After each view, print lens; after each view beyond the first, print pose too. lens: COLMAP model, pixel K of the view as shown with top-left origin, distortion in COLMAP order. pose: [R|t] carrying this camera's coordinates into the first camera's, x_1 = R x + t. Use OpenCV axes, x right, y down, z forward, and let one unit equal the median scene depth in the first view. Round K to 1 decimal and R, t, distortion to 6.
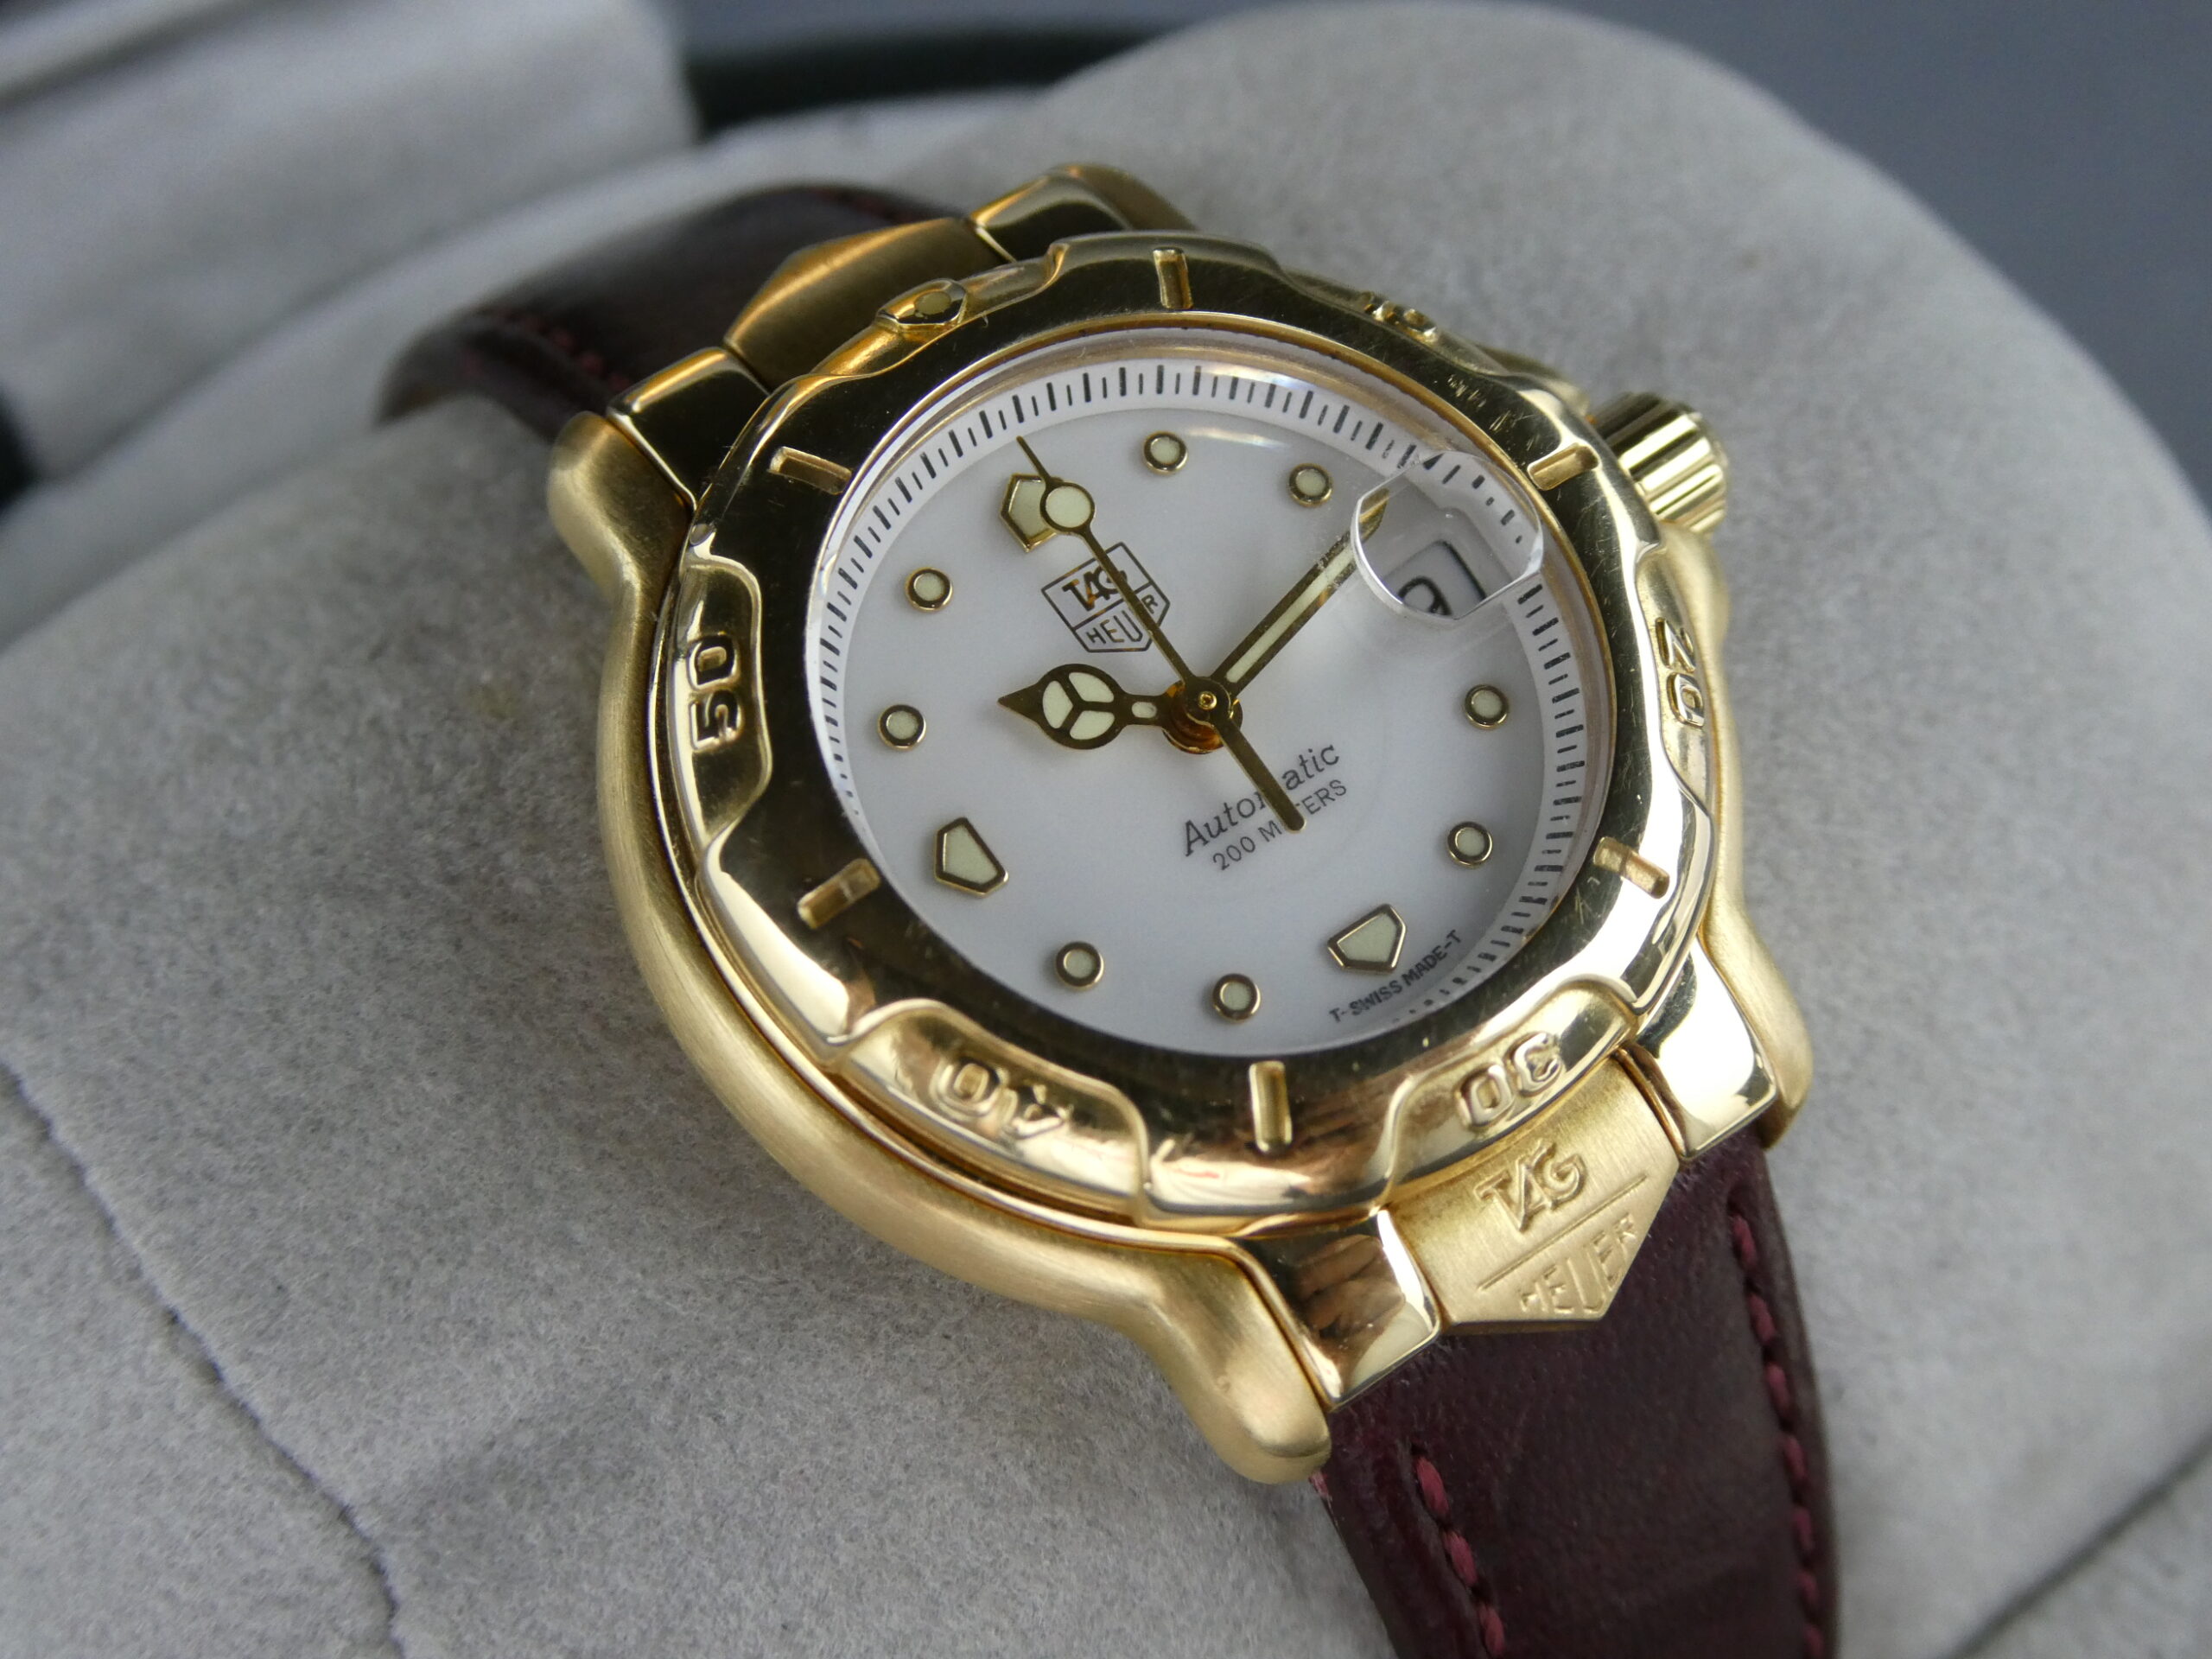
lens RADIAL K [[3520.1, 0, 1106.0], [0, 3520.1, 829.5], [0, 0, 1]] dist [-0.150067, -0.009906]
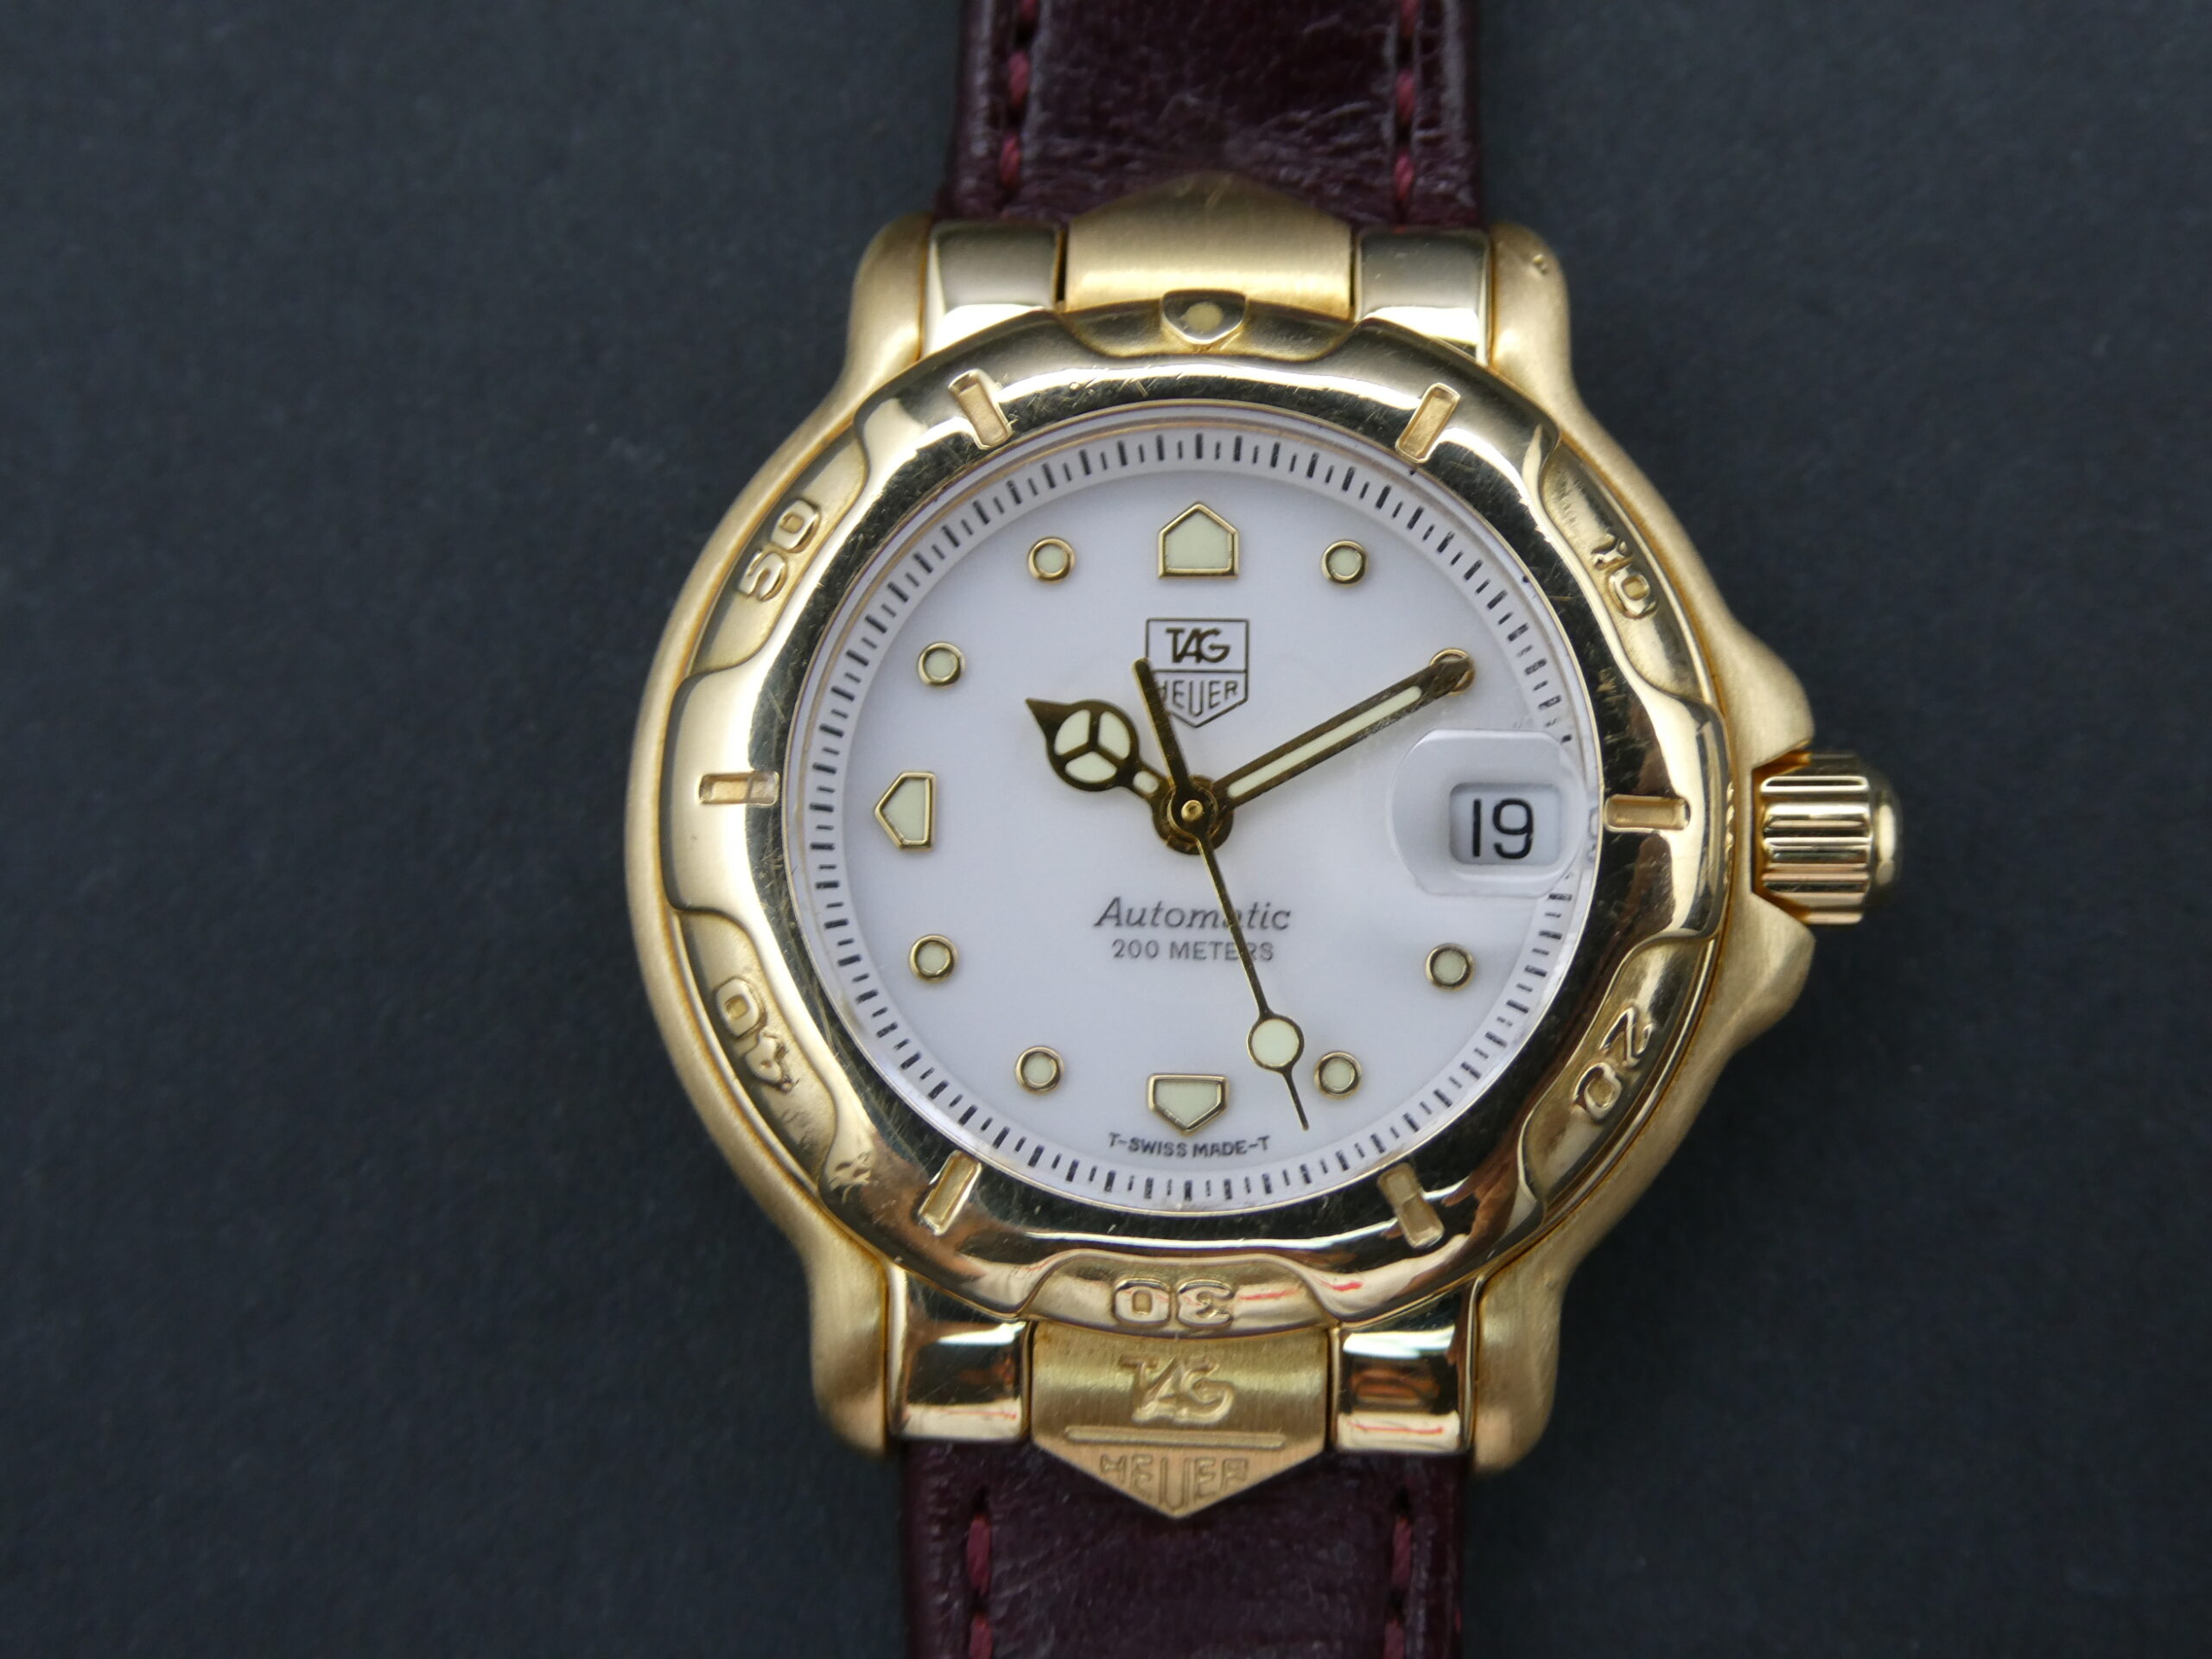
lens RADIAL K [[3520.1, 0, 1106.0], [0, 3520.1, 829.5], [0, 0, 1]] dist [-0.150067, -0.009906]
pose [[0.774013, 0.573025, -0.269344, 0.281068], [-0.489000, 0.811221, 0.320623, -0.339998], [0.402223, -0.116457, 0.908105, 0.073791]]
